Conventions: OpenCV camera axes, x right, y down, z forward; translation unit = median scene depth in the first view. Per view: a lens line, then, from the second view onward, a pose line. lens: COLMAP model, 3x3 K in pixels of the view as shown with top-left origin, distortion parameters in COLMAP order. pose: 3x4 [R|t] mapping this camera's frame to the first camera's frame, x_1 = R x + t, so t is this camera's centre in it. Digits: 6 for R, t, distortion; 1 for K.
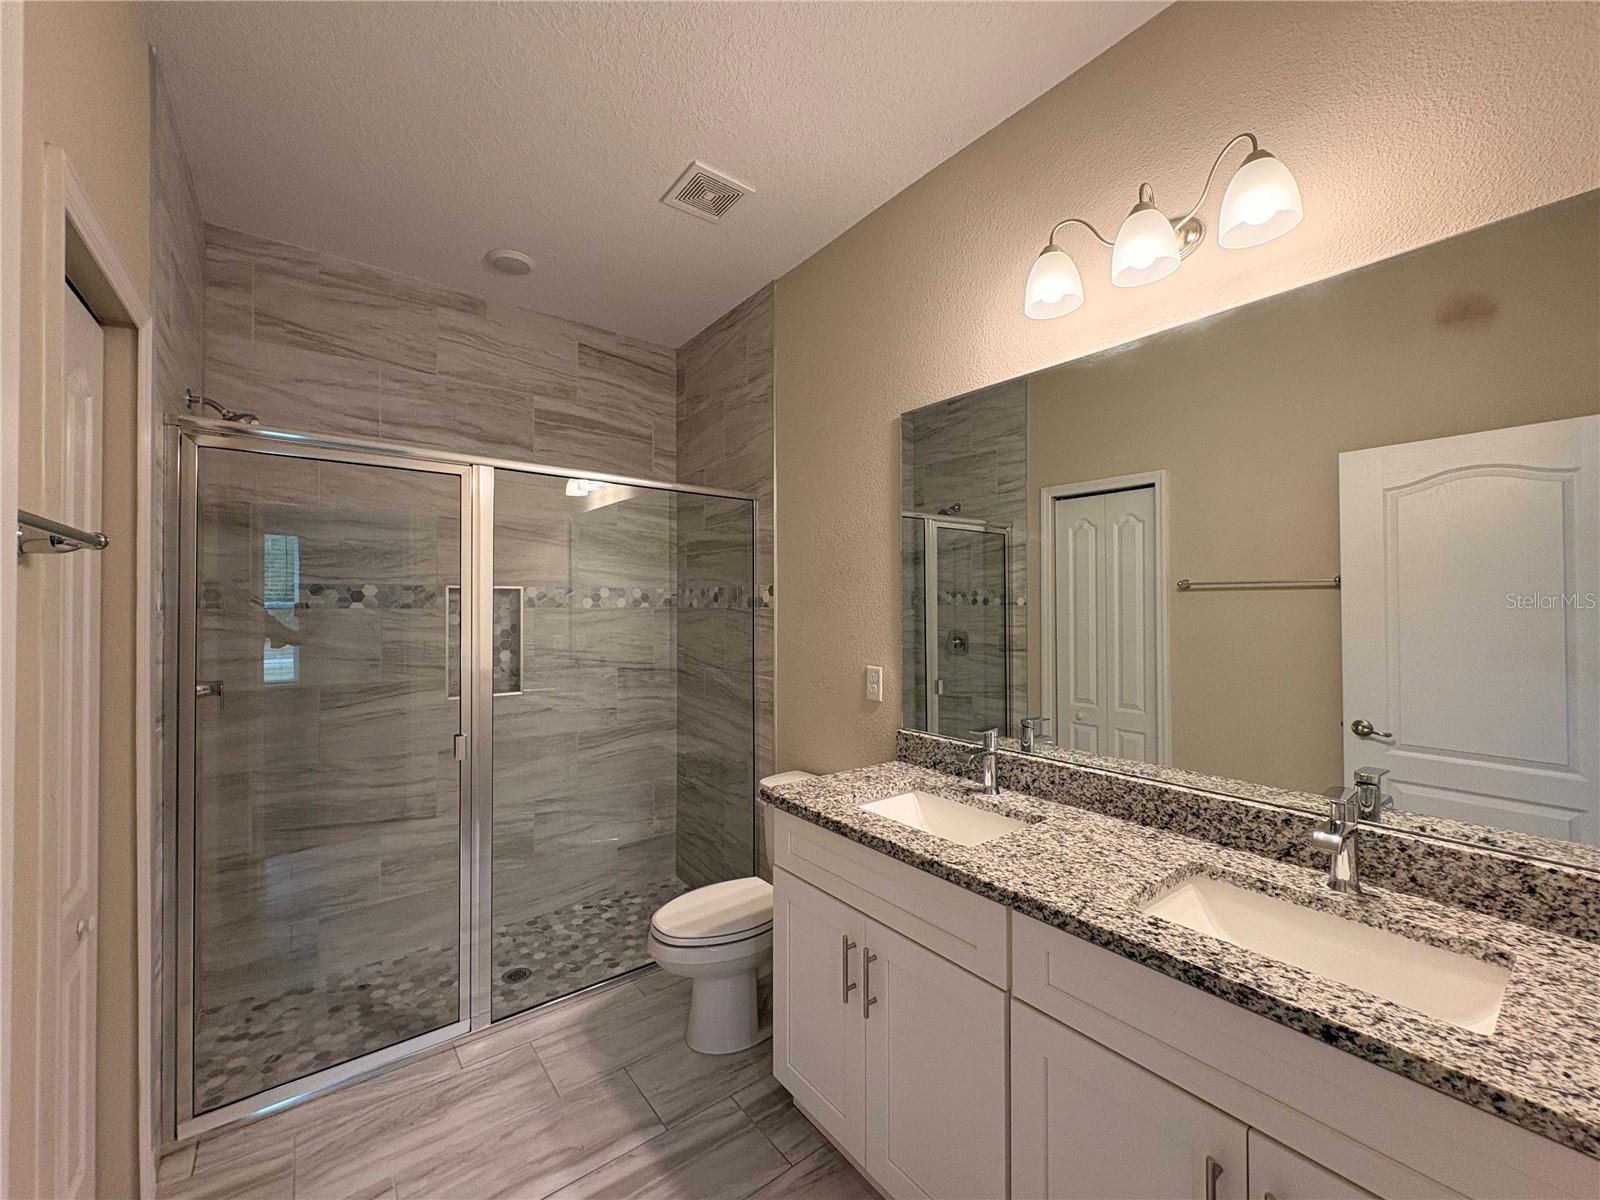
lens RADIAL K [[637.7, 0, 800.0], [0, 637.7, 600.0], [0, 0, 1]] dist [-0.001465, 0.000152]
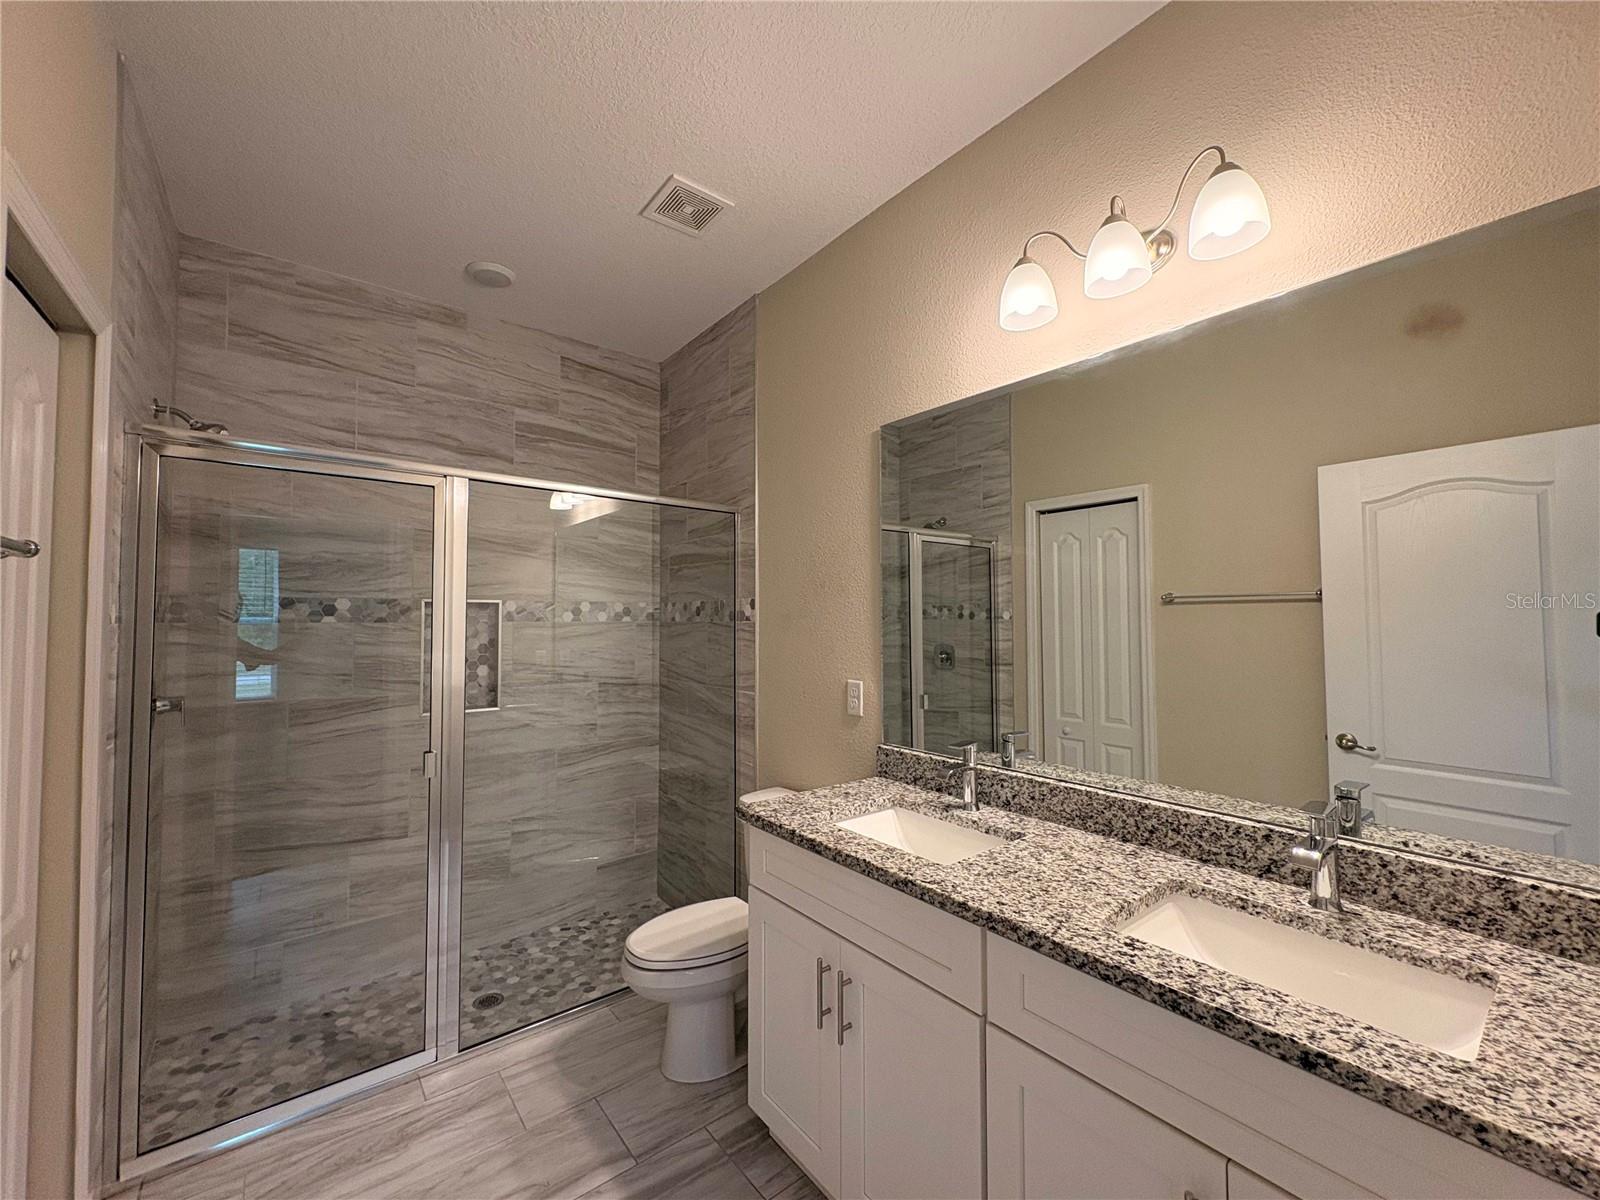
lens RADIAL K [[637.7, 0, 800.0], [0, 637.7, 600.0], [0, 0, 1]] dist [-0.001465, 0.000152]
pose [[0.999923, -0.000416, 0.012385, 0.022372], [0.000718, 0.999703, -0.024368, 0.004247], [-0.012371, 0.024375, 0.999626, 0.013721]]
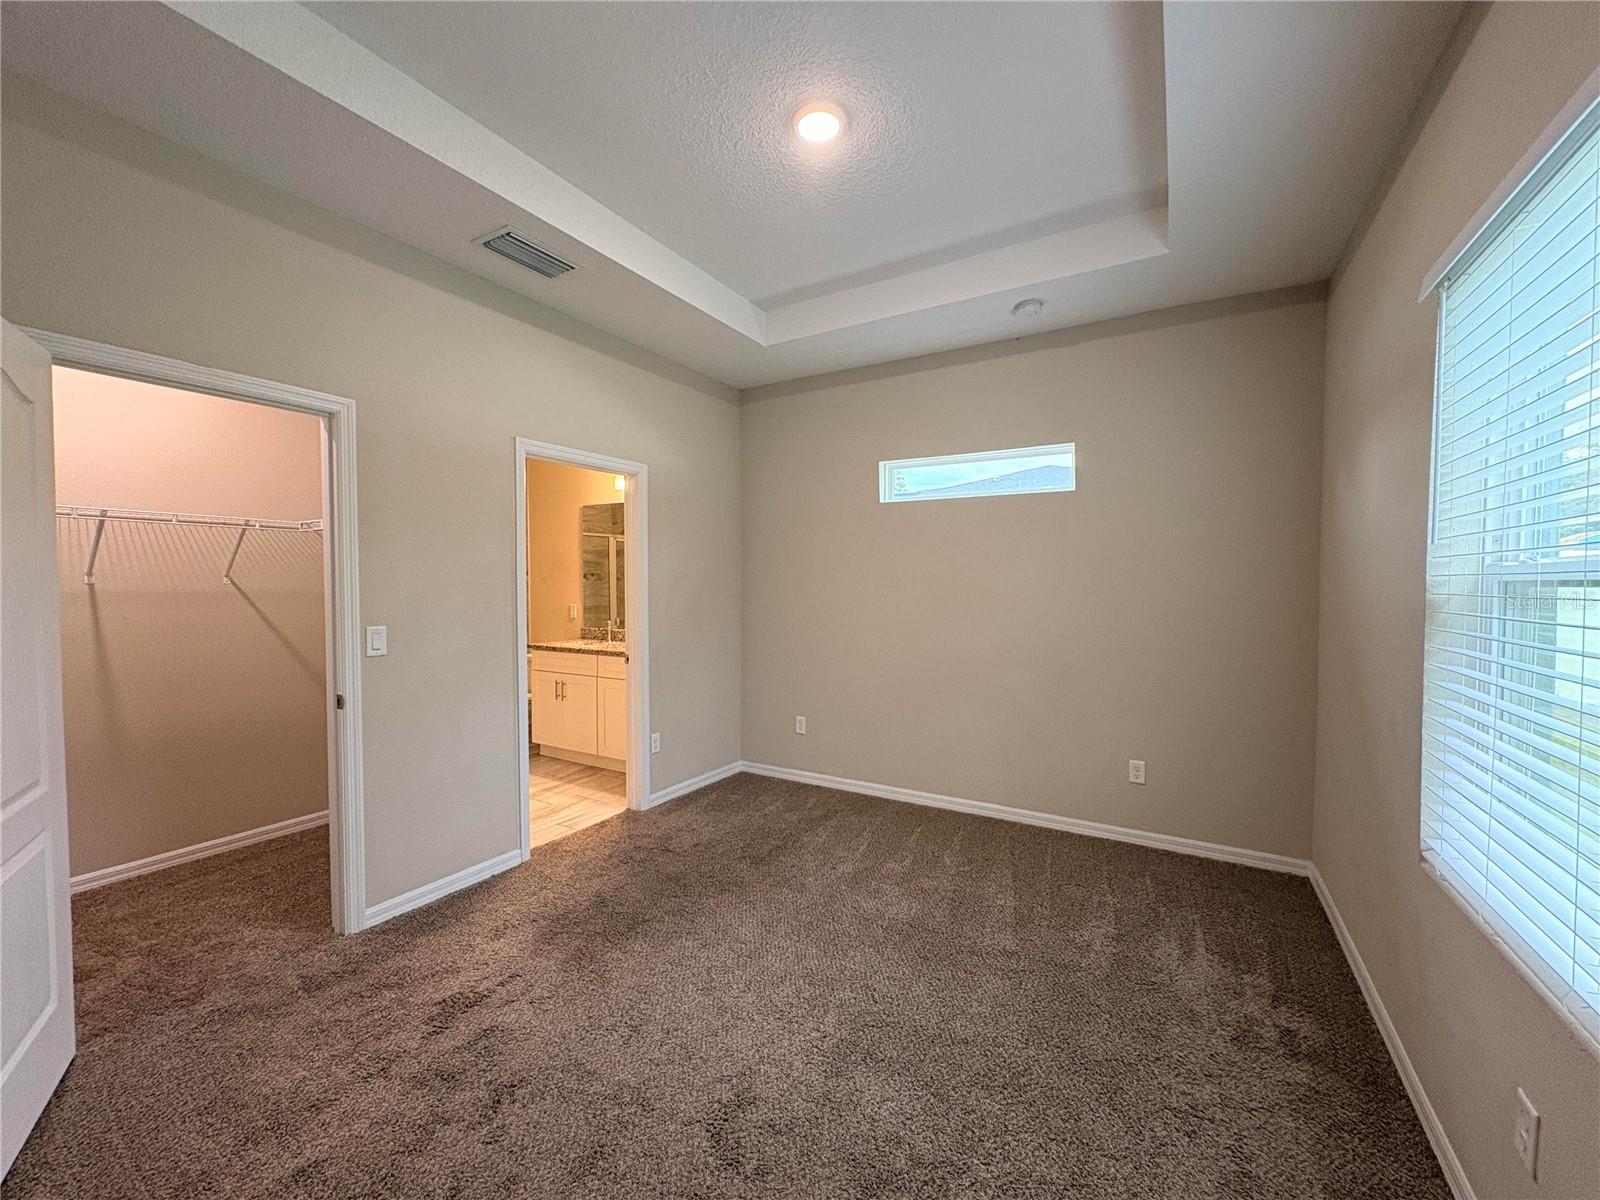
lens RADIAL K [[637.7, 0, 800.0], [0, 637.7, 600.0], [0, 0, 1]] dist [-0.001465, 0.000152]
pose [[0.931668, -0.006470, 0.363254, 0.040145], [-0.007278, 0.999308, 0.036464, -0.012614], [-0.363238, -0.036616, 0.930976, -1.910077]]
